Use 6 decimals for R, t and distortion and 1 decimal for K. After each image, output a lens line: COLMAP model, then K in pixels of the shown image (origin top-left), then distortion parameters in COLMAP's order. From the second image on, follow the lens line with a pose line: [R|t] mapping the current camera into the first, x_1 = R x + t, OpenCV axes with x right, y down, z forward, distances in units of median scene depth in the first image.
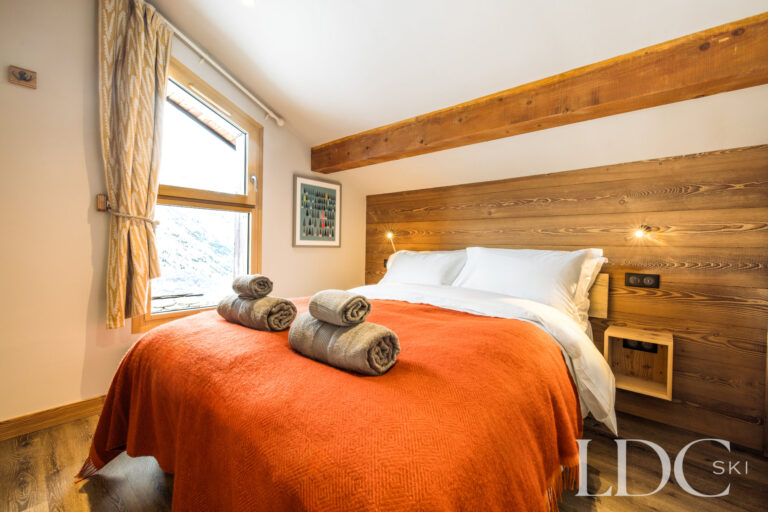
lens RADIAL K [[321.7, 0, 387.9], [0, 321.7, 249.1], [0, 0, 1]] dist [0.002438, -0.000542]
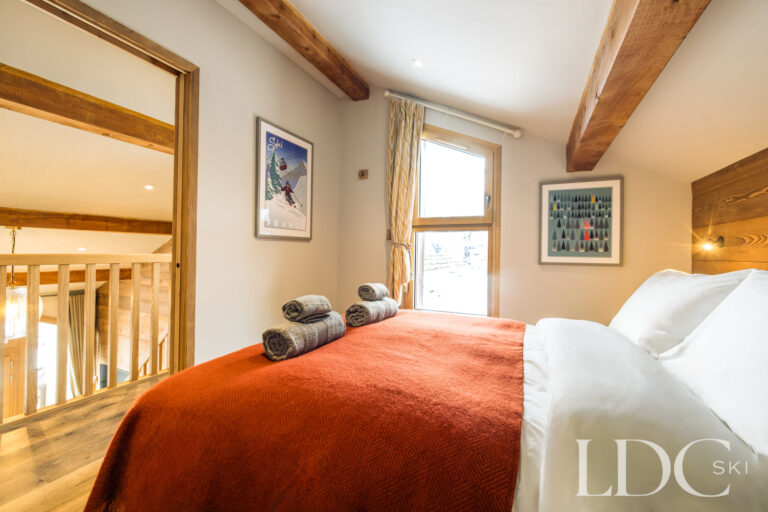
lens RADIAL K [[321.7, 0, 387.0], [0, 321.7, 253.7], [0, 0, 1]] dist [0.002438, -0.000542]
pose [[0.272269, -0.013022, -0.962133, 0.432784], [-0.020395, 0.999606, -0.019301, -0.009572], [0.962005, 0.024878, 0.271896, 0.341003]]
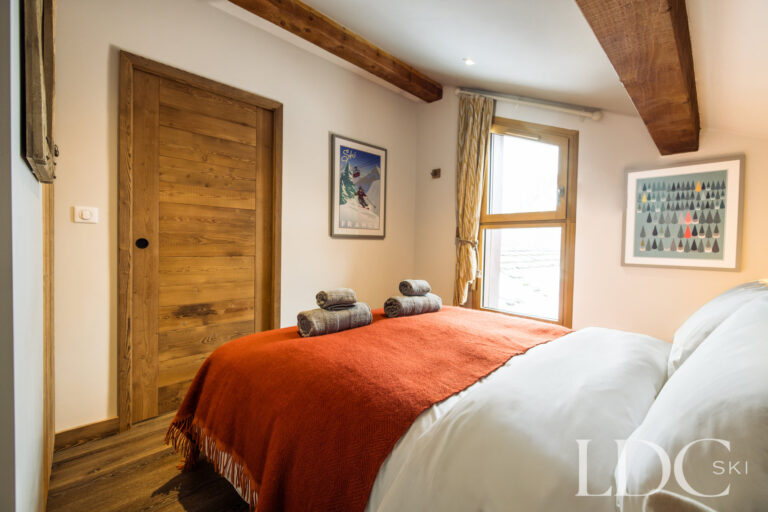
lens RADIAL K [[321.7, 0, 387.7], [0, 321.7, 254.0], [0, 0, 1]] dist [0.002438, -0.000542]
pose [[-0.098601, 0.010120, -0.995076, 0.504450], [-0.032860, 0.999370, 0.013420, -0.025547], [0.994584, 0.034022, -0.098206, 0.502782]]
